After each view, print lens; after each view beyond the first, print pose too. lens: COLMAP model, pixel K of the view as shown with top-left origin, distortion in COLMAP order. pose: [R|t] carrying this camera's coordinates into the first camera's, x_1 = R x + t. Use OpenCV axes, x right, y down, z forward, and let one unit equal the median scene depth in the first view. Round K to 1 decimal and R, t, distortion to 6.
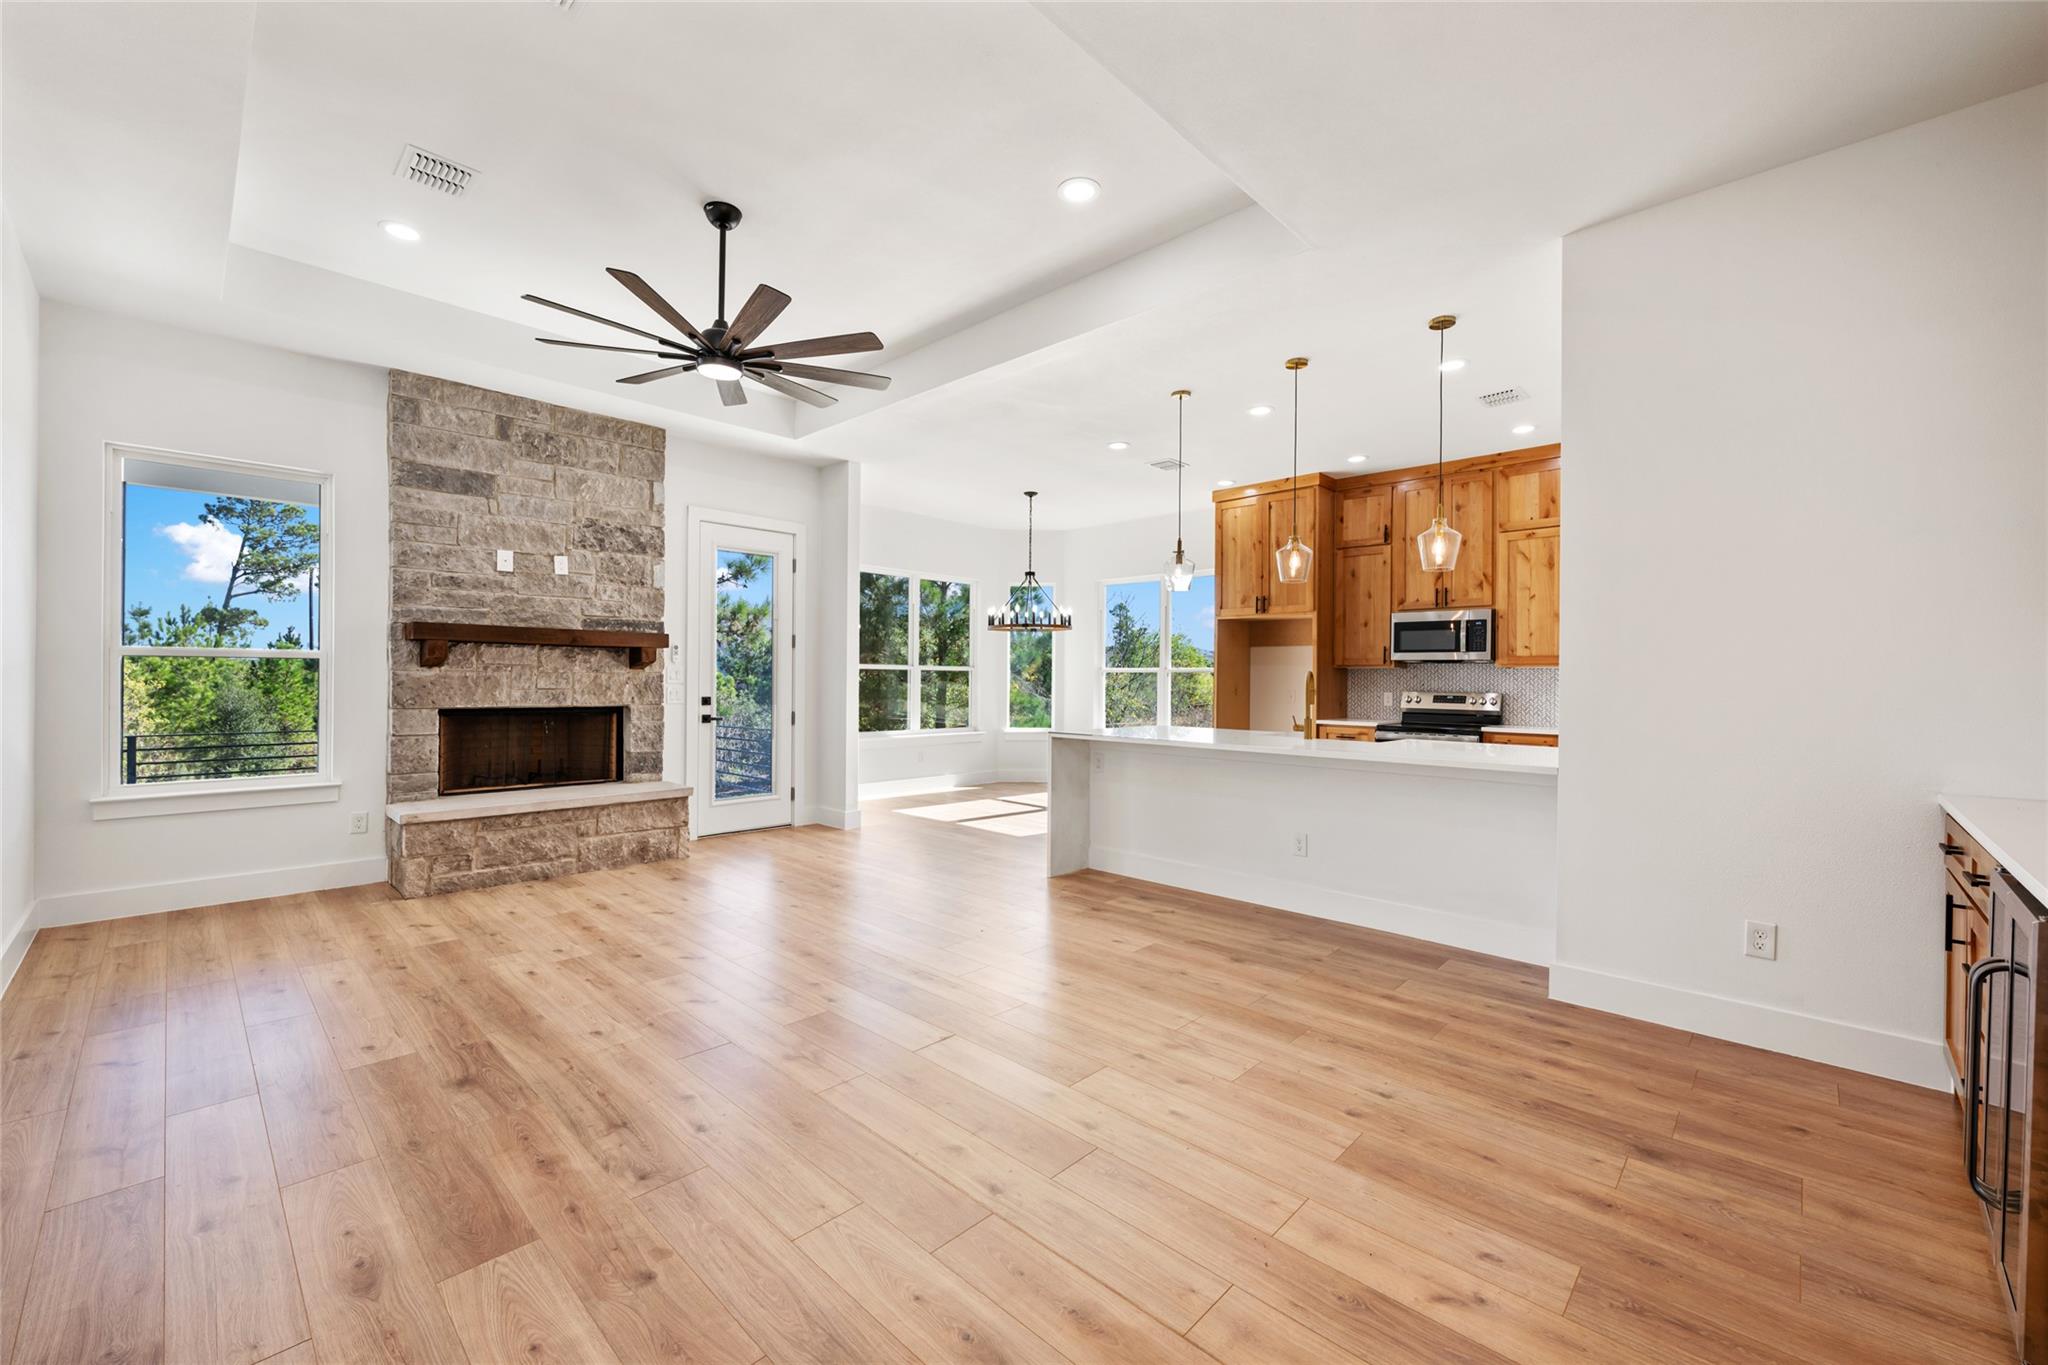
lens RADIAL K [[818.1, 0, 1021.3], [0, 818.1, 677.2], [0, 0, 1]] dist [-0.000586, 0.000086]
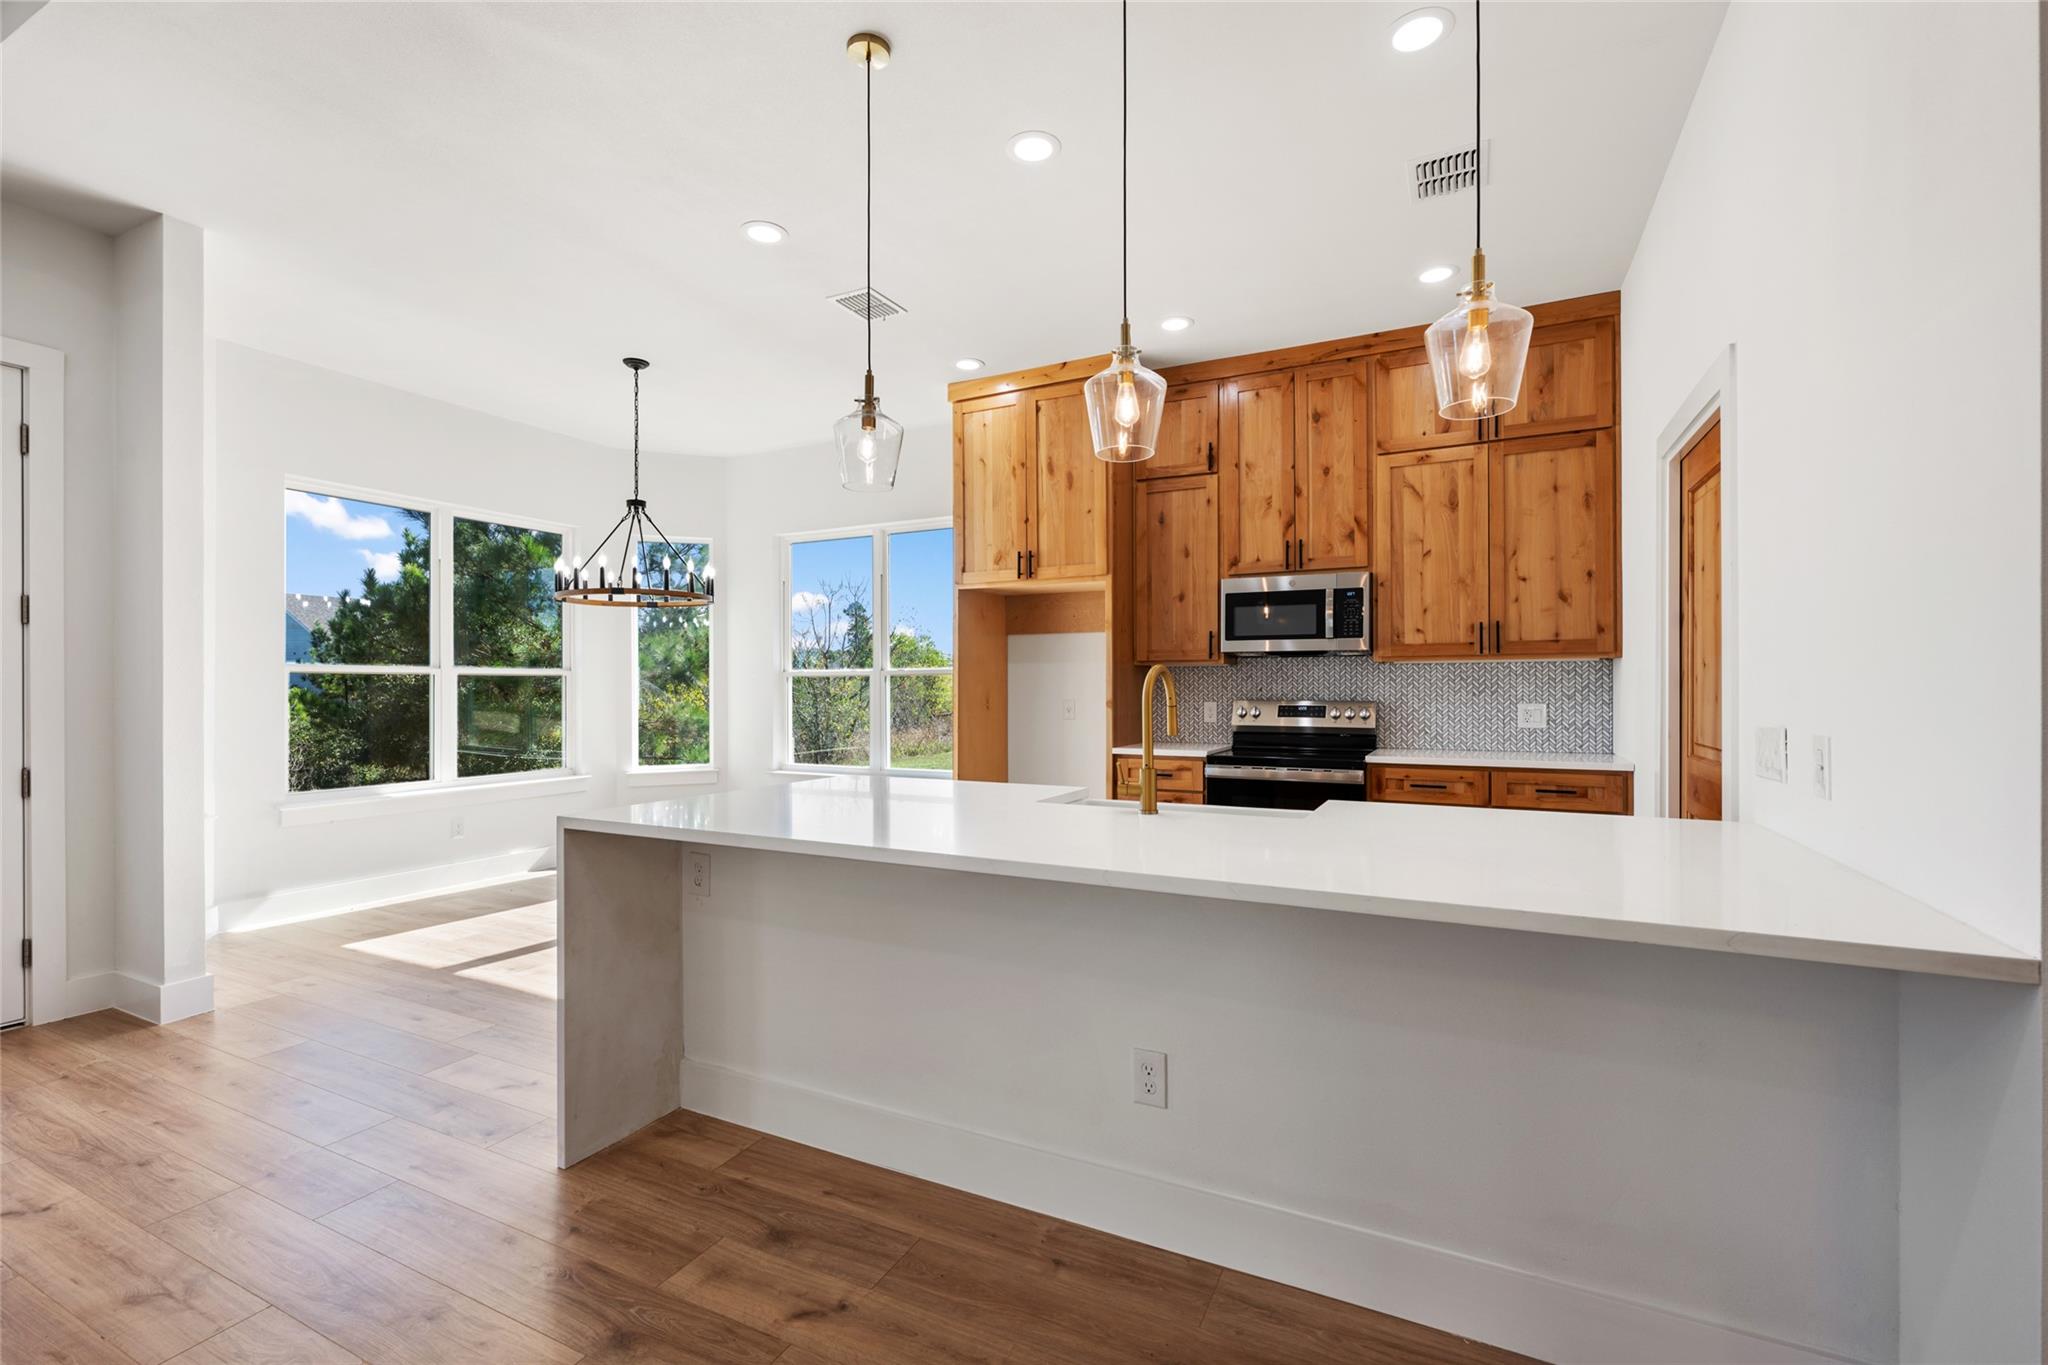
lens RADIAL K [[885.1, 0, 1023.4], [0, 885.1, 685.6], [0, 0, 1]] dist [-0.000840, 0.000024]
pose [[0.954091, -0.010892, 0.299318, 0.116653], [0.010382, 0.999941, 0.003294, 0.001738], [-0.299336, -0.000036, 0.954148, 0.470467]]
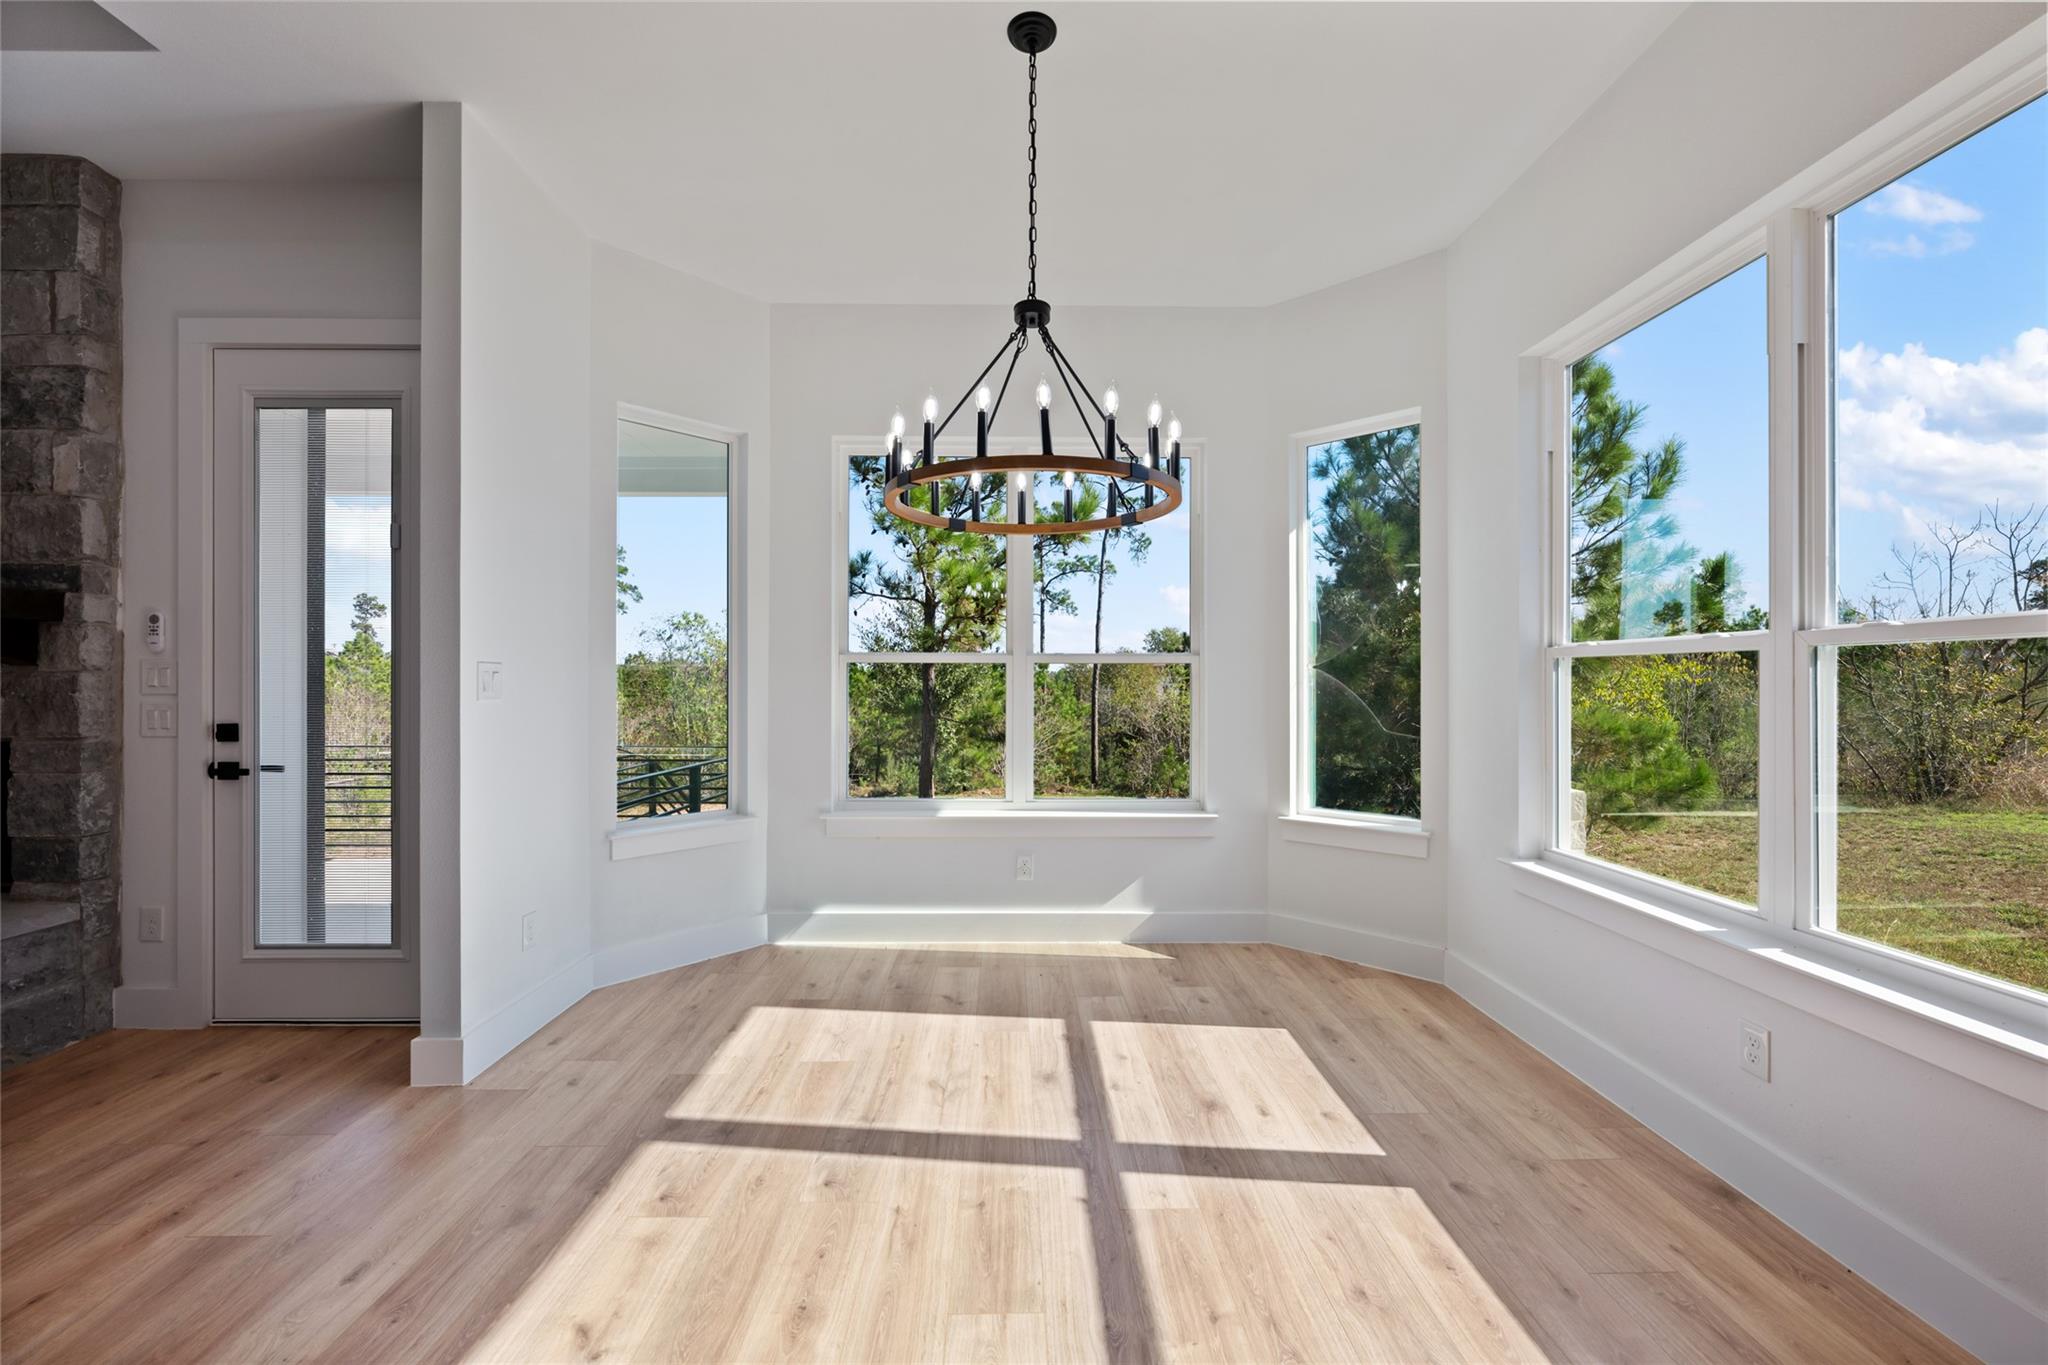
lens RADIAL K [[809.5, 0, 1022.0], [0, 809.5, 682.7], [0, 0, 1]] dist [-0.001928, -0.000170]
pose [[0.704200, -0.007640, -0.709960, 0.295788], [0.005895, 0.999971, -0.004913, 0.006302], [0.709977, -0.000726, 0.704225, 1.135058]]
